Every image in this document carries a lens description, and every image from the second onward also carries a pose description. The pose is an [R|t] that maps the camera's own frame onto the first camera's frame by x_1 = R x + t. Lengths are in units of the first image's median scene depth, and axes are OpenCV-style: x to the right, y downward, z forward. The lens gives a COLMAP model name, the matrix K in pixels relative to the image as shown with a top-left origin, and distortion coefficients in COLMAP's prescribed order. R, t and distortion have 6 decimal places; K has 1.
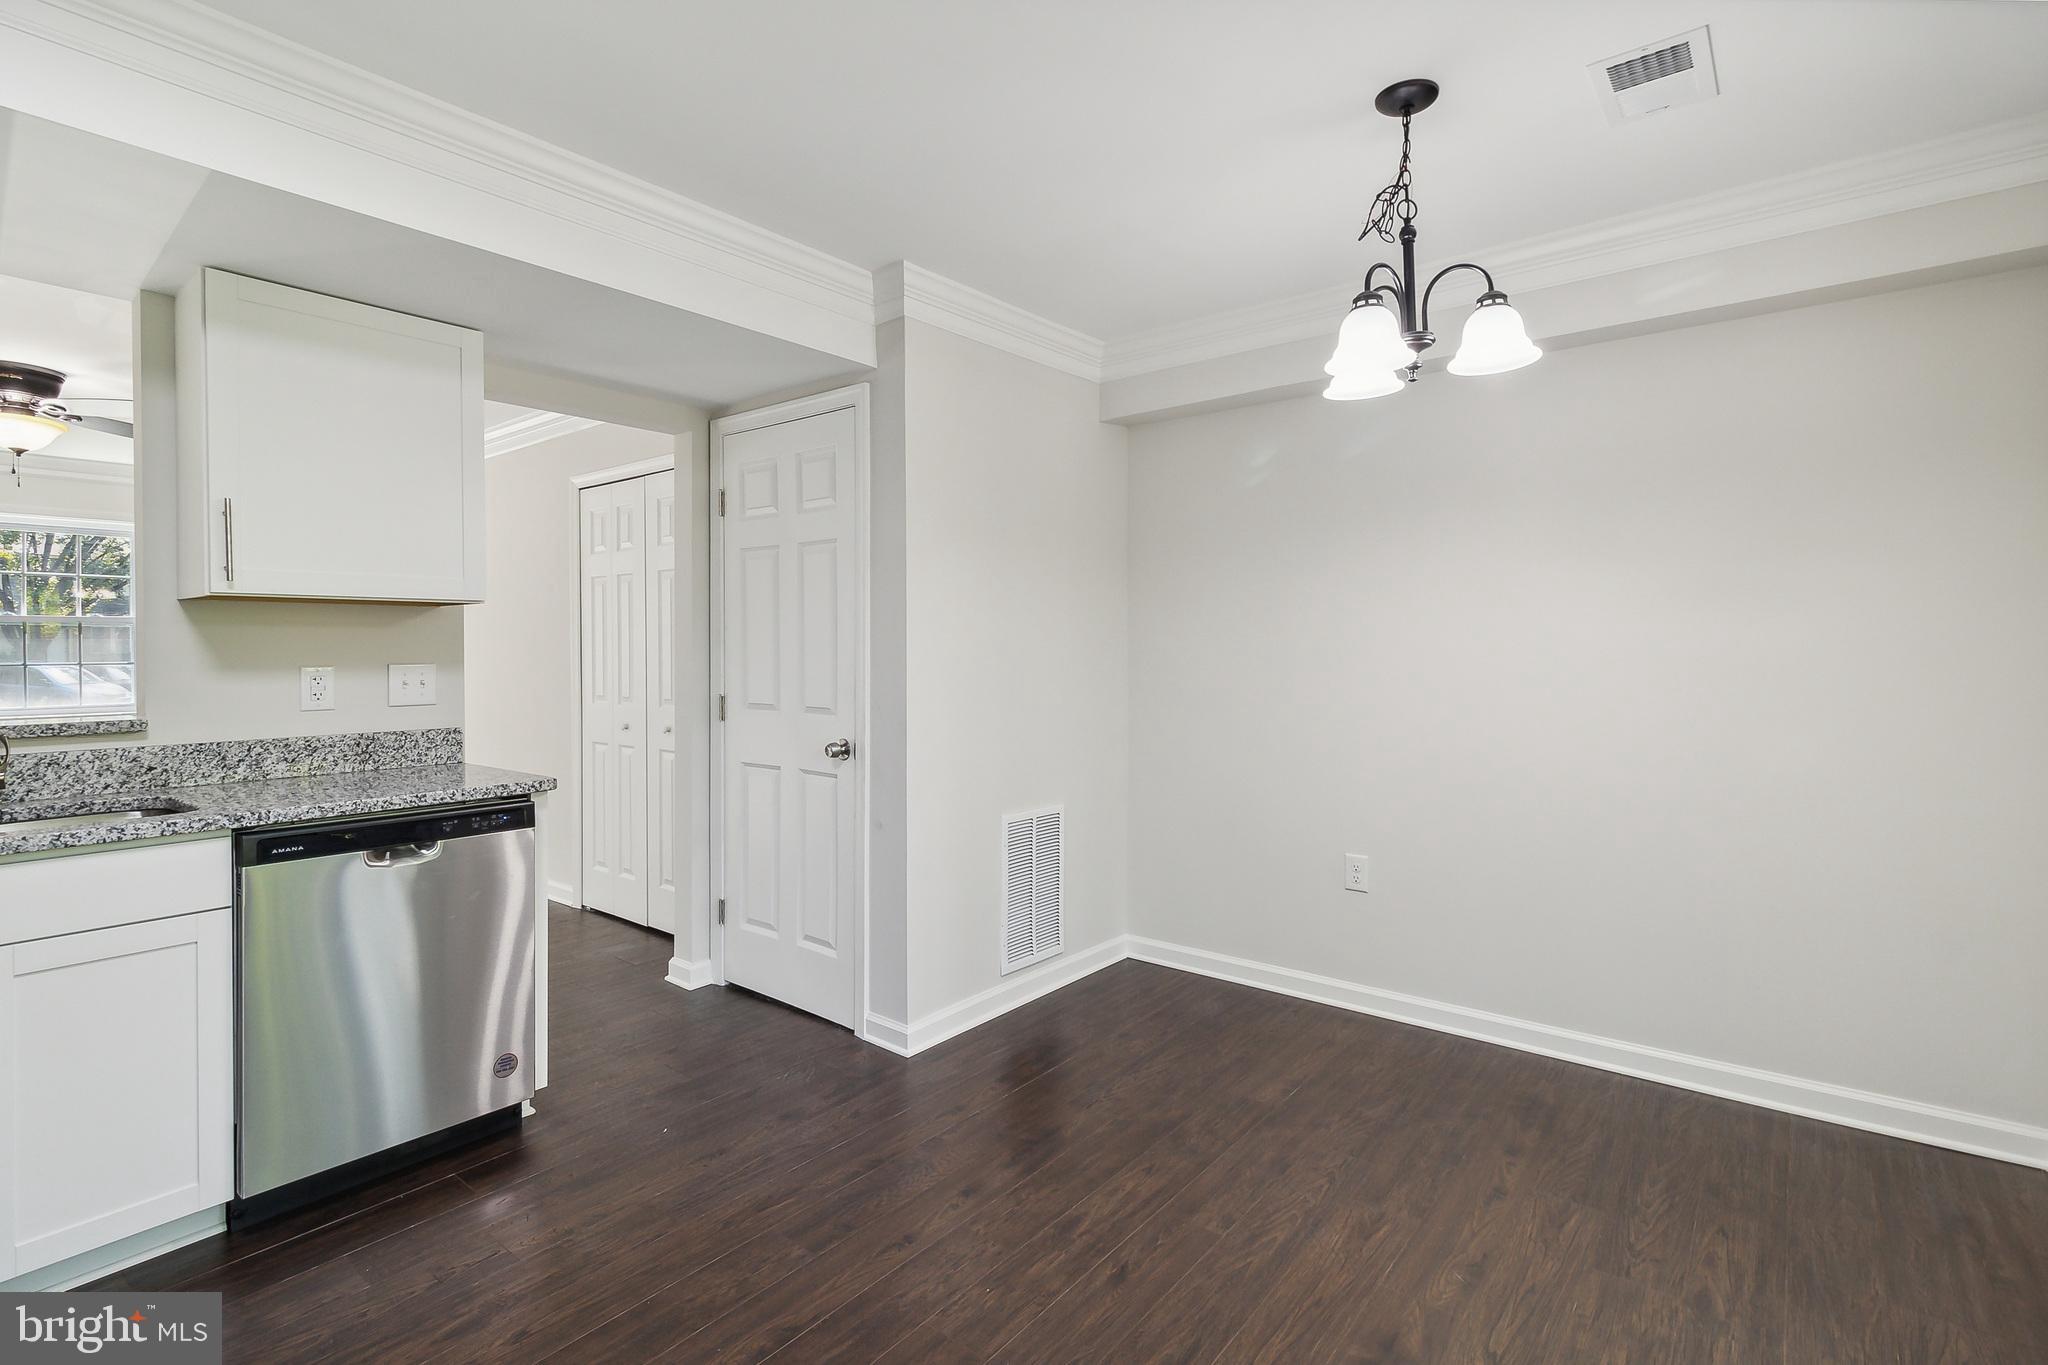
lens RADIAL K [[958.8, 0, 1024.8], [0, 958.8, 653.6], [0, 0, 1]] dist [0.001259, 0.000568]
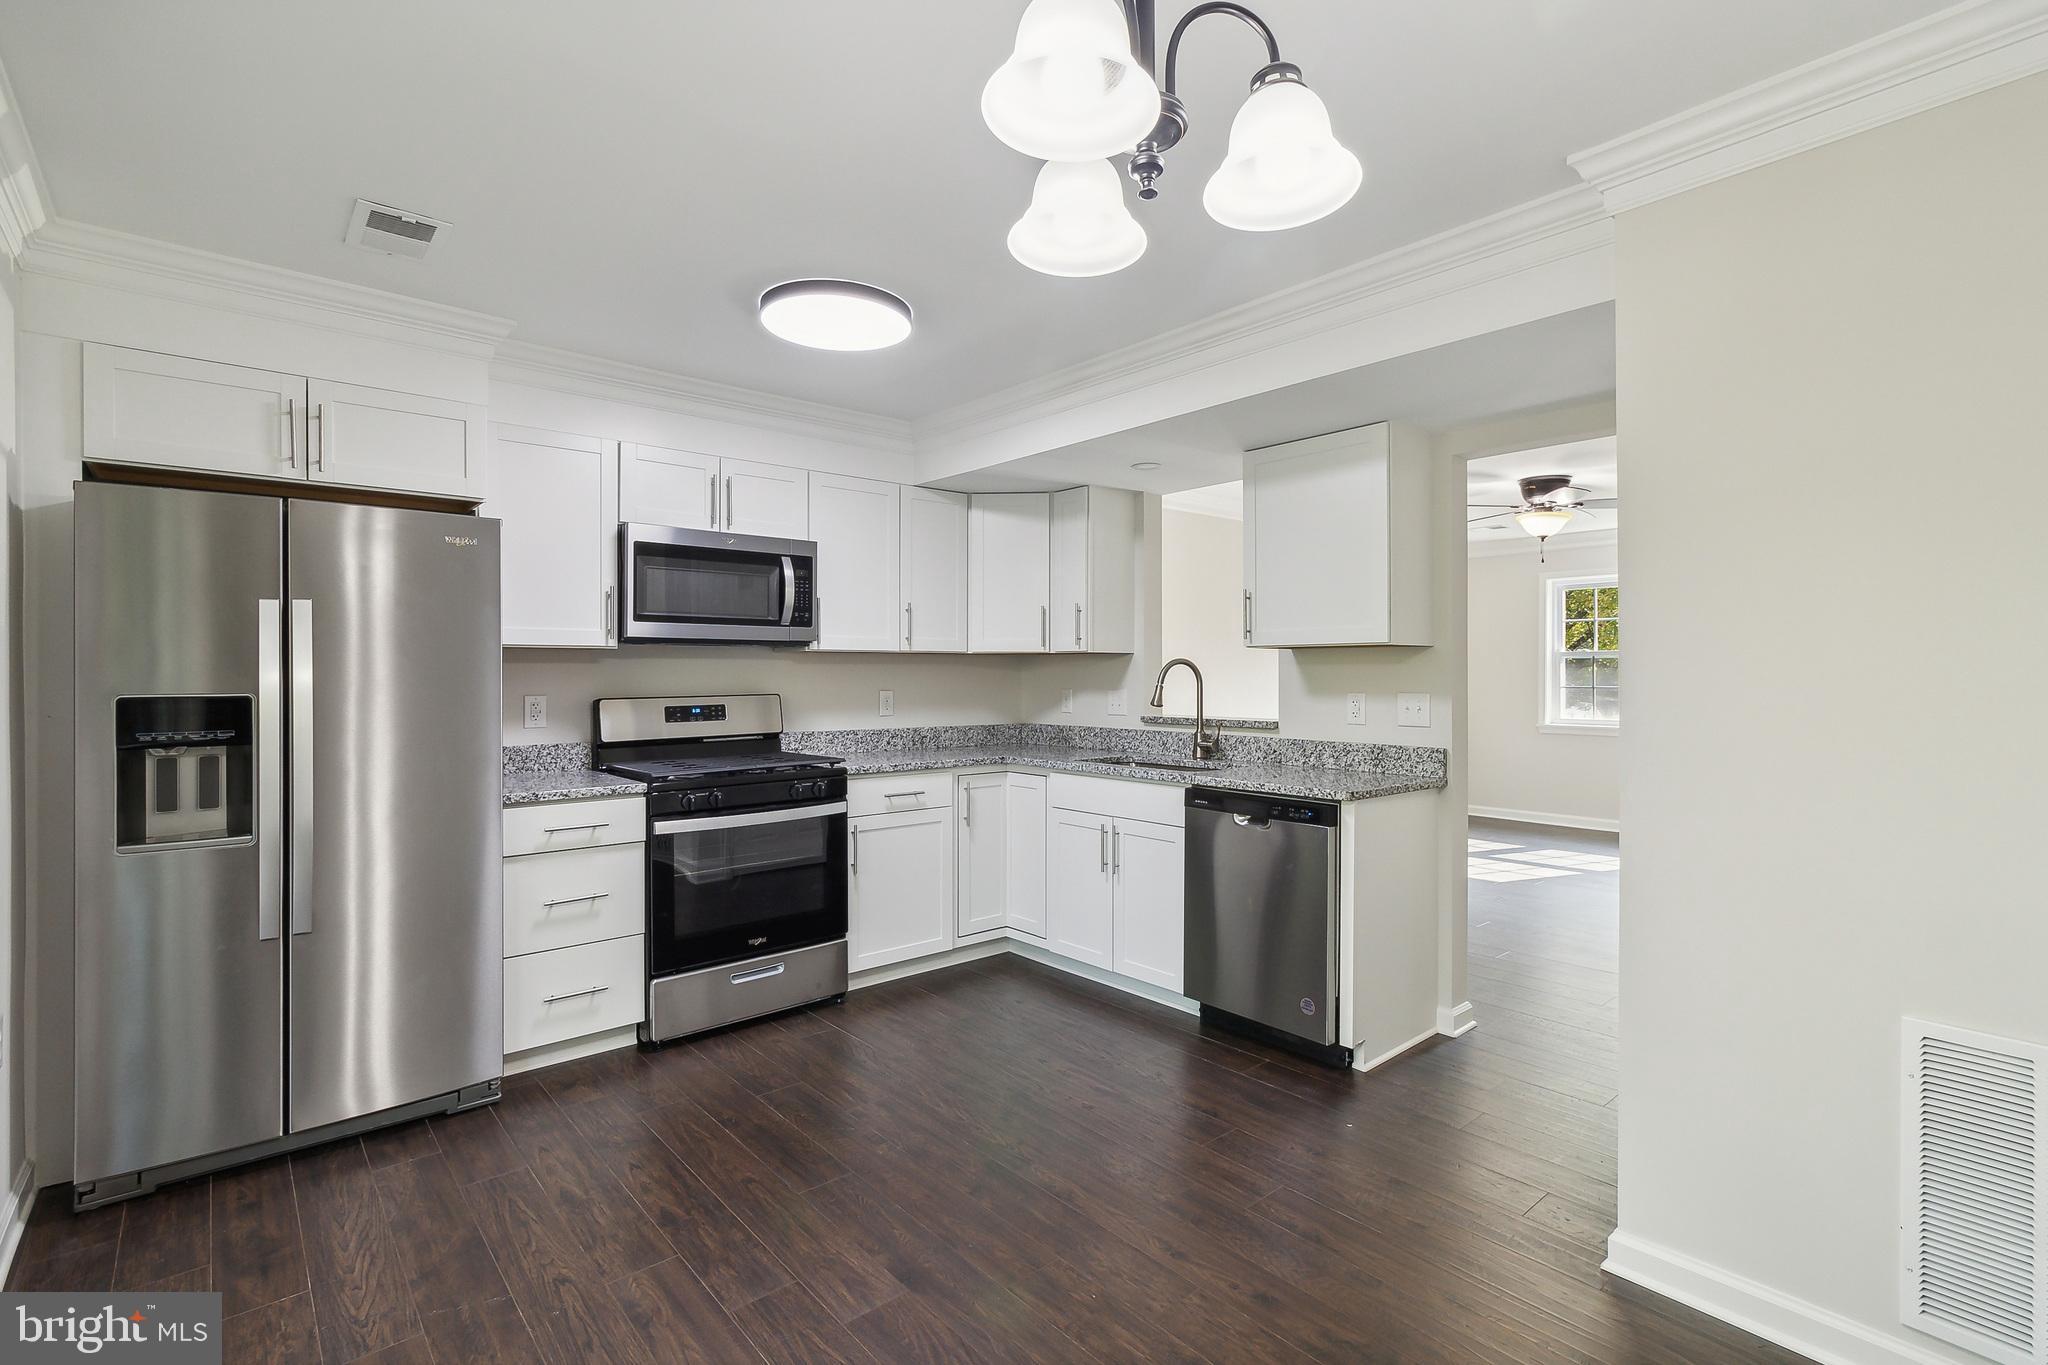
lens RADIAL K [[958.8, 0, 1024.8], [0, 958.8, 653.6], [0, 0, 1]] dist [0.001259, 0.000568]
pose [[-0.187593, -0.016398, -0.982110, 0.747532], [-0.005481, 0.999863, -0.015647, -0.019950], [0.982231, 0.002448, -0.187657, 0.814889]]
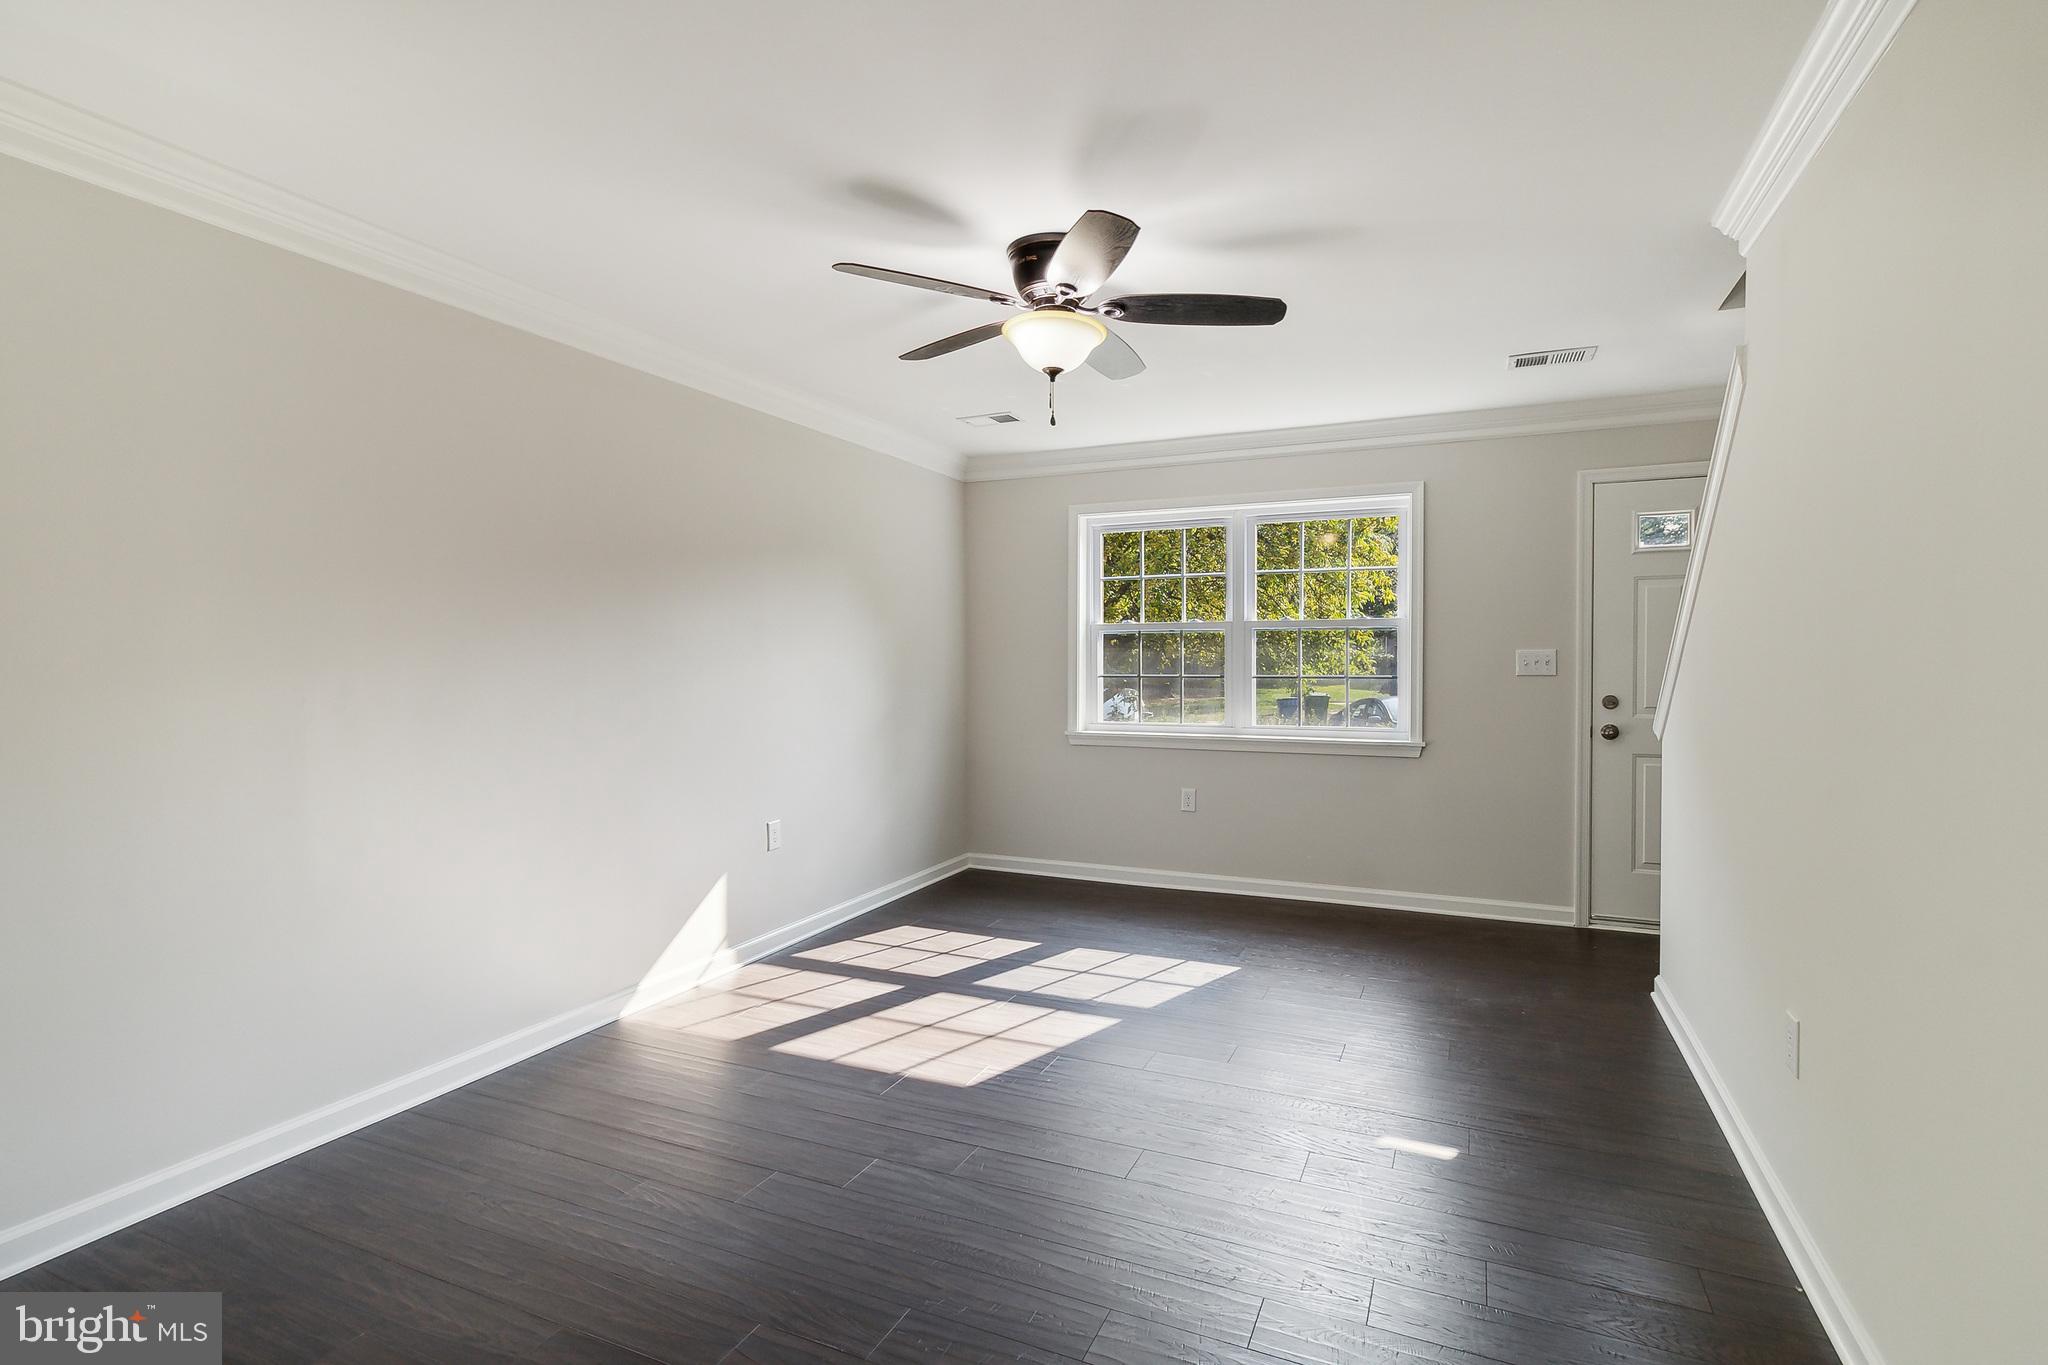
lens RADIAL K [[996.8, 0, 1037.9], [0, 996.8, 678.5], [0, 0, 1]] dist [0.002903, 0.001235]
pose [[0.245427, 0.022164, -0.969162, -0.568022], [-0.002083, 0.999748, 0.022336, -0.013387], [0.969413, -0.003463, 0.245411, 1.284469]]
